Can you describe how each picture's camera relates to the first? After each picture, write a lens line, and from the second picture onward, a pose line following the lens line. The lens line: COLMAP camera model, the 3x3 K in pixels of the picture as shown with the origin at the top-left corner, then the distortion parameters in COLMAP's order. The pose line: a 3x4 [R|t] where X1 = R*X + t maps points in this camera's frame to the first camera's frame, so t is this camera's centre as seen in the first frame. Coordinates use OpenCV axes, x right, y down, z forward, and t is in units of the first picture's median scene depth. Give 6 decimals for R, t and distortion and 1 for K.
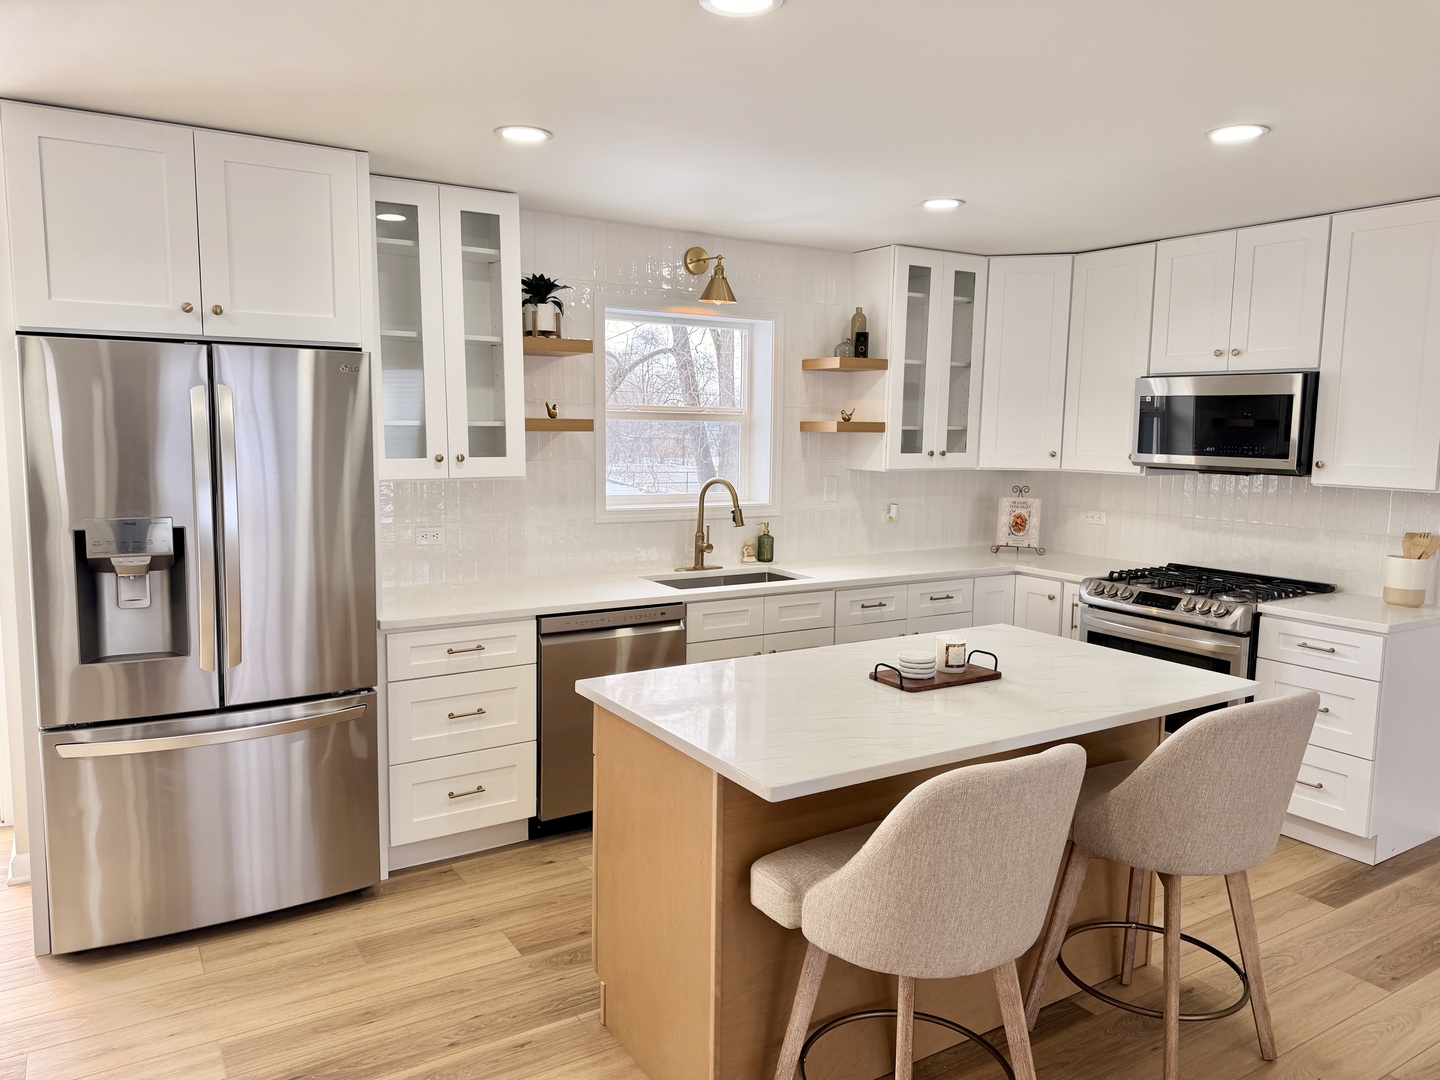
lens RADIAL K [[1009.9, 0, 720.0], [0, 1009.9, 540.0], [0, 0, 1]] dist [0.089191, -0.098647]
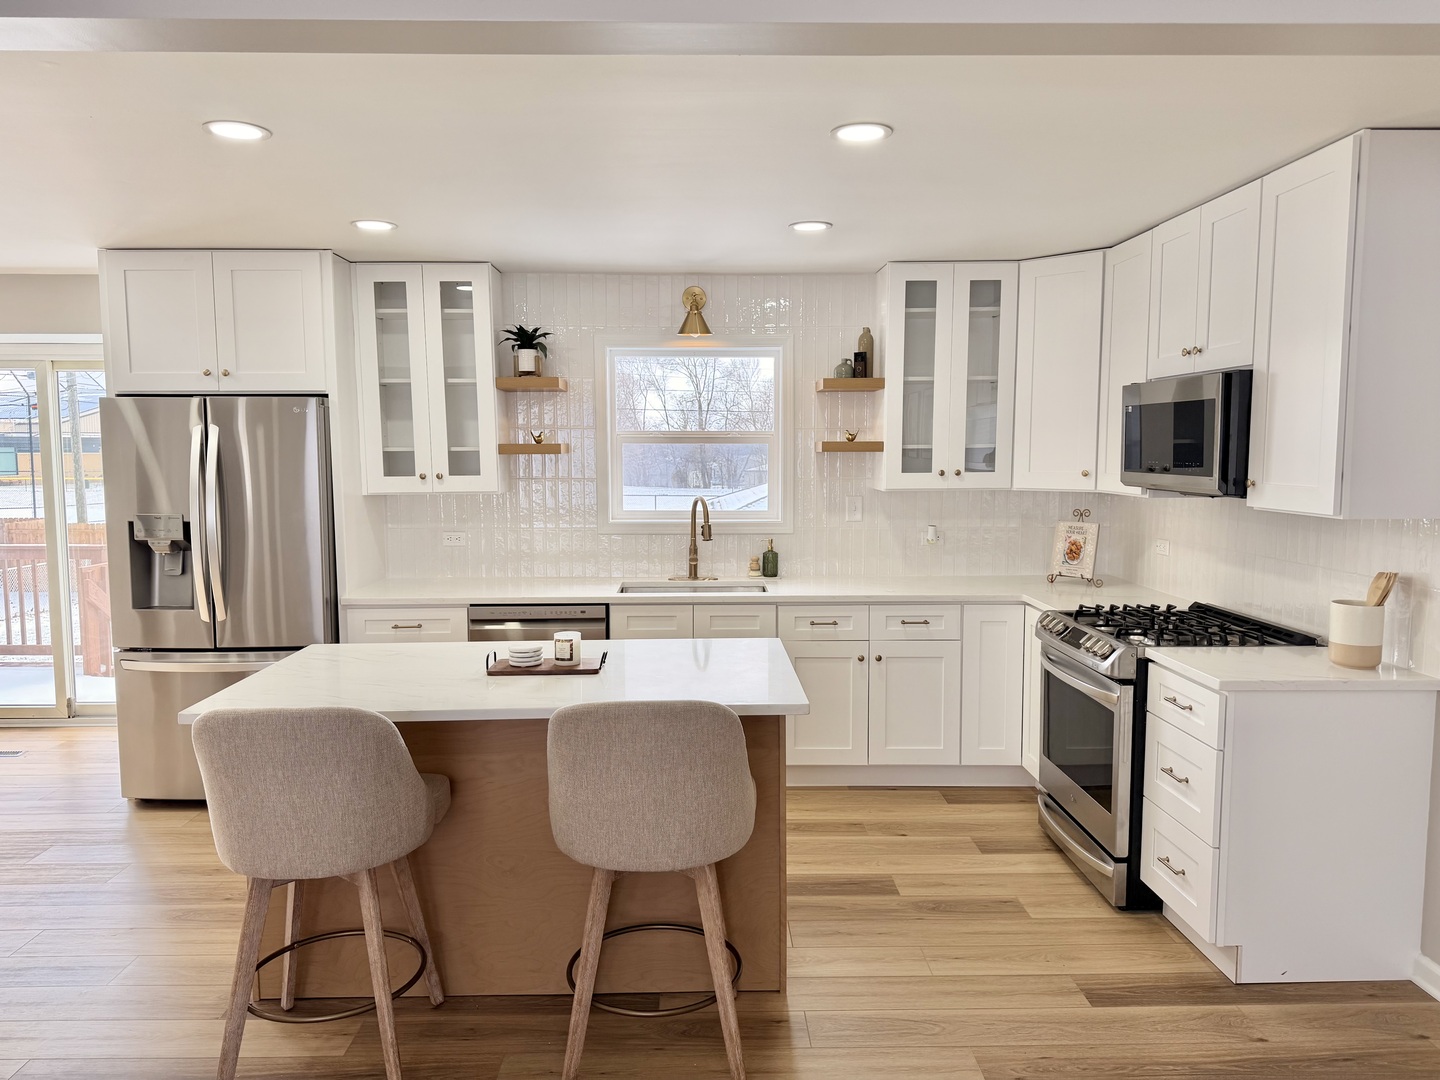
lens RADIAL K [[1002.3, 0, 720.0], [0, 1002.3, 540.0], [0, 0, 1]] dist [0.130005, -0.204866]
pose [[0.857483, 0.030158, -0.513627, 0.589125], [-0.044073, 0.998917, -0.014925, 0.001445], [0.512621, 0.035435, 0.857884, 0.088008]]
